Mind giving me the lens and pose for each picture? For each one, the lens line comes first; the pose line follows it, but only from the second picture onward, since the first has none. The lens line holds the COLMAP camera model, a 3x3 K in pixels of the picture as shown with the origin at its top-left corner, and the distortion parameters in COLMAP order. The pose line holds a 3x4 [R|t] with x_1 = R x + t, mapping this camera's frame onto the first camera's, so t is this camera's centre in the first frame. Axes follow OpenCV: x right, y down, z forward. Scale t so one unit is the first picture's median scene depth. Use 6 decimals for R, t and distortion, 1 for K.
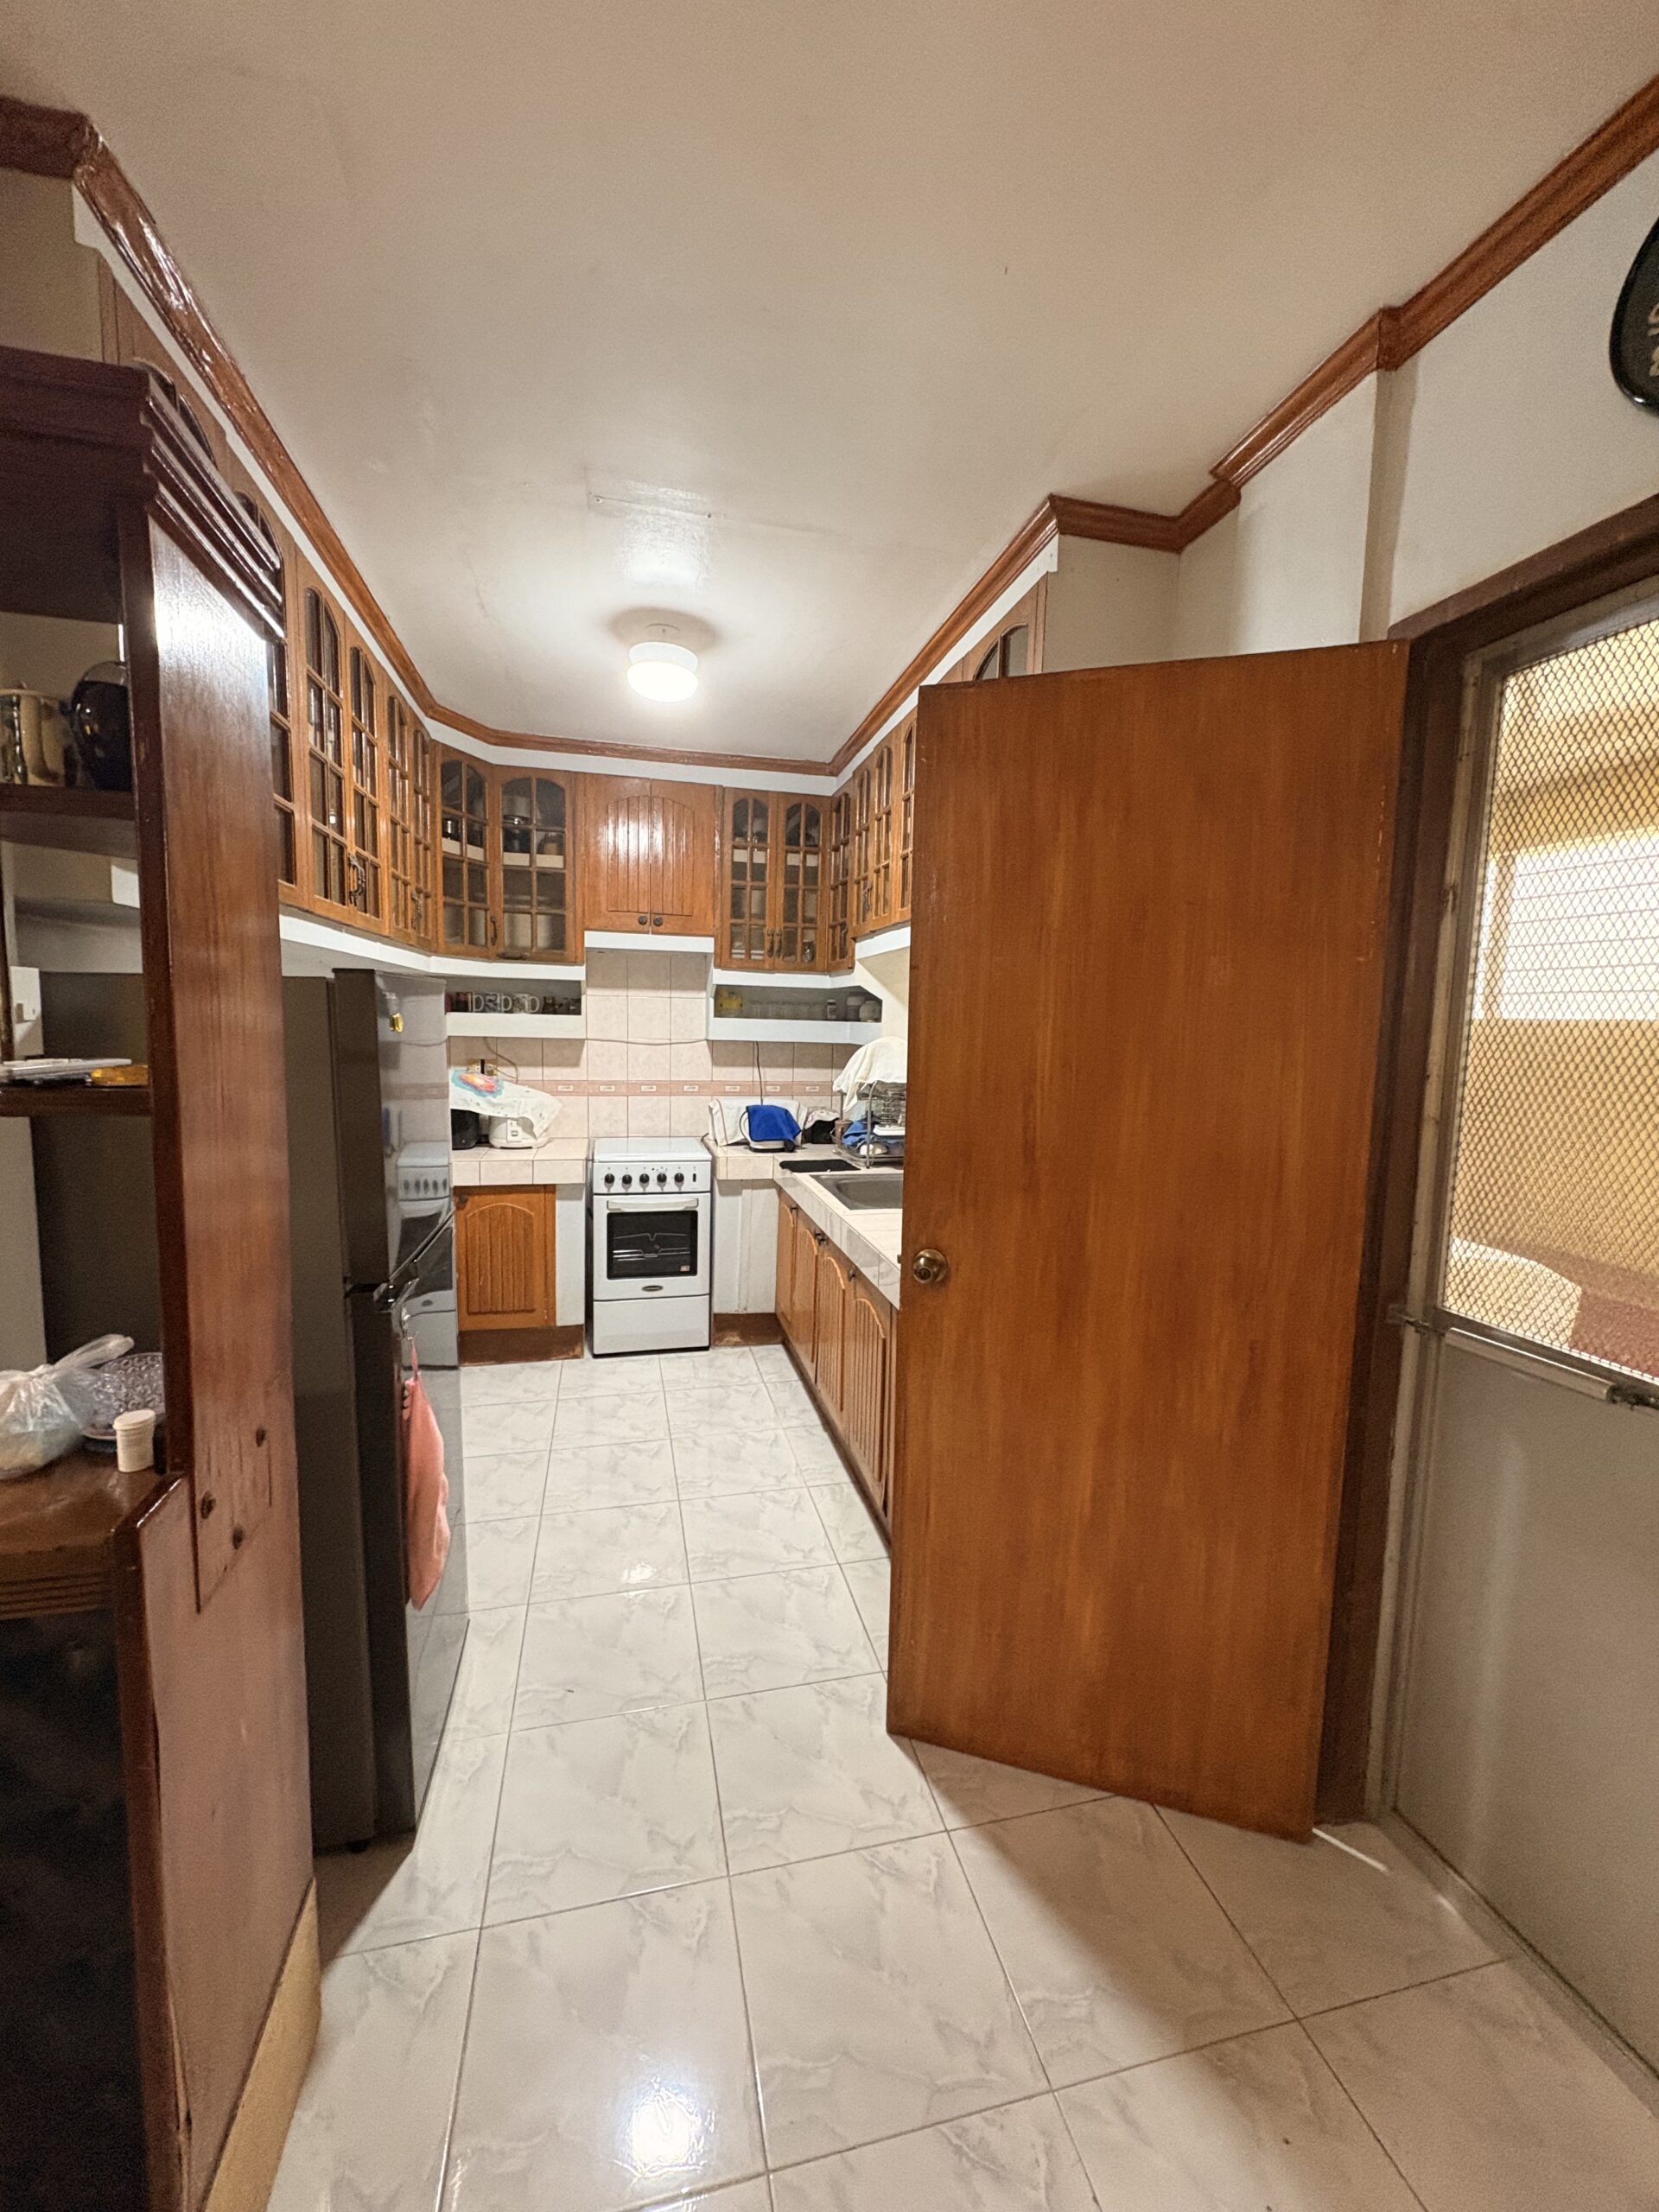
lens RADIAL K [[881.4, 0, 814.7], [0, 881.4, 1110.9], [0, 0, 1]] dist [-0.000539, -0.000026]
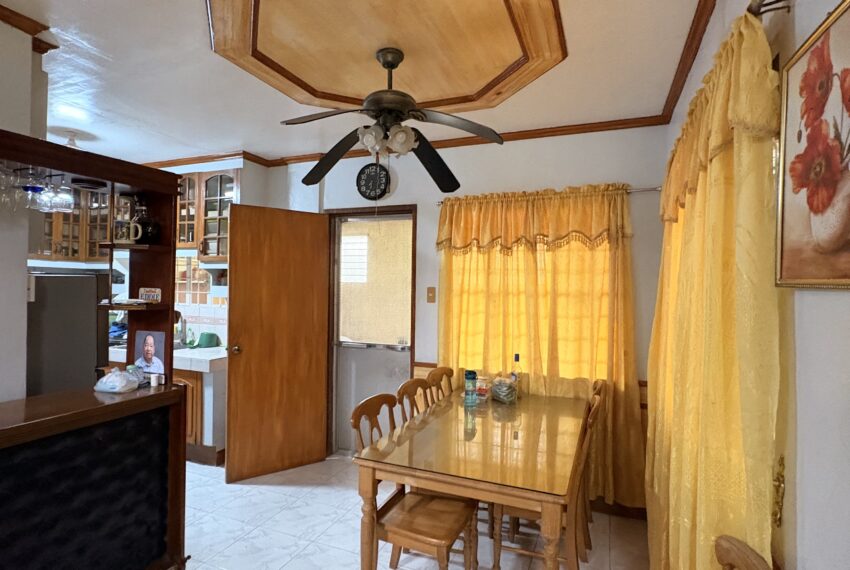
lens RADIAL K [[453.0, 0, 423.1], [0, 453.0, 284.1], [0, 0, 1]] dist [-0.003972, -0.000288]
pose [[0.586043, -0.006596, 0.810253, -1.009923], [0.079965, 0.995556, -0.049732, 0.058717], [-0.806325, 0.093937, 0.583966, -0.853740]]
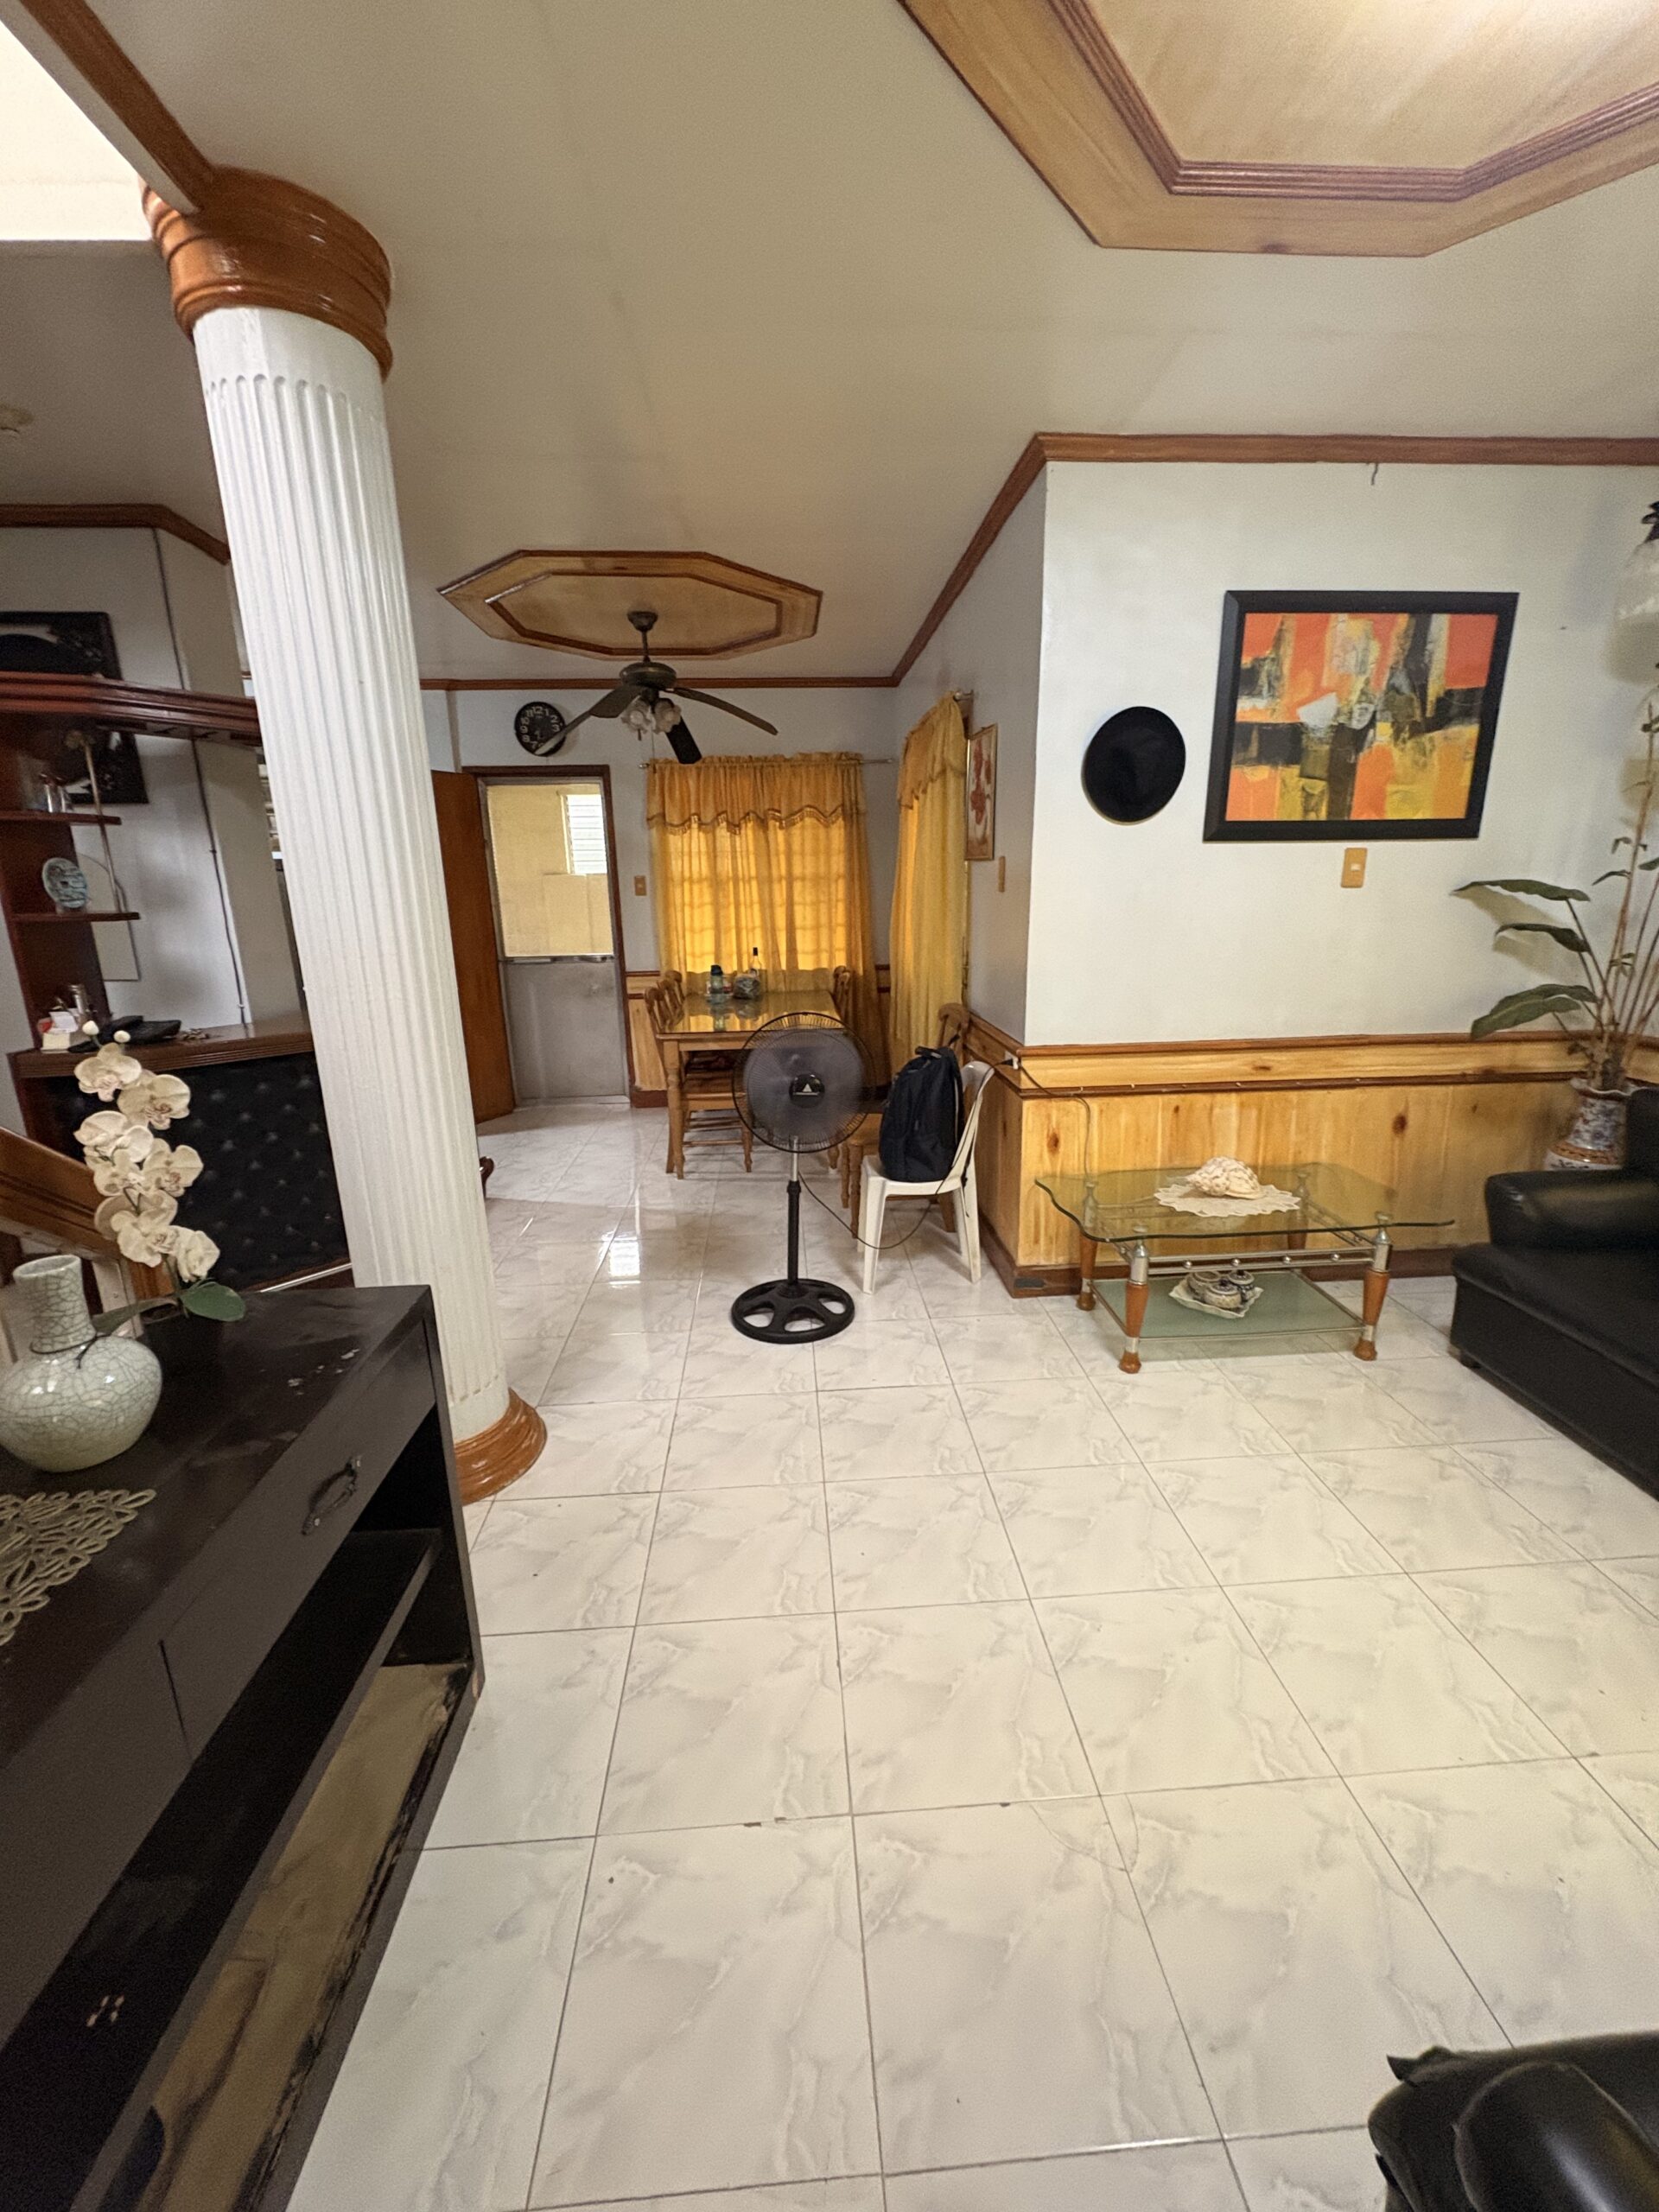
lens RADIAL K [[881.4, 0, 833.1], [0, 881.4, 1113.4], [0, 0, 1]] dist [-0.000539, -0.000026]
pose [[0.171284, -0.274718, 0.946146, -2.488338], [0.125288, 0.958615, 0.255657, 0.069148], [-0.977223, 0.074751, 0.198614, -0.945694]]
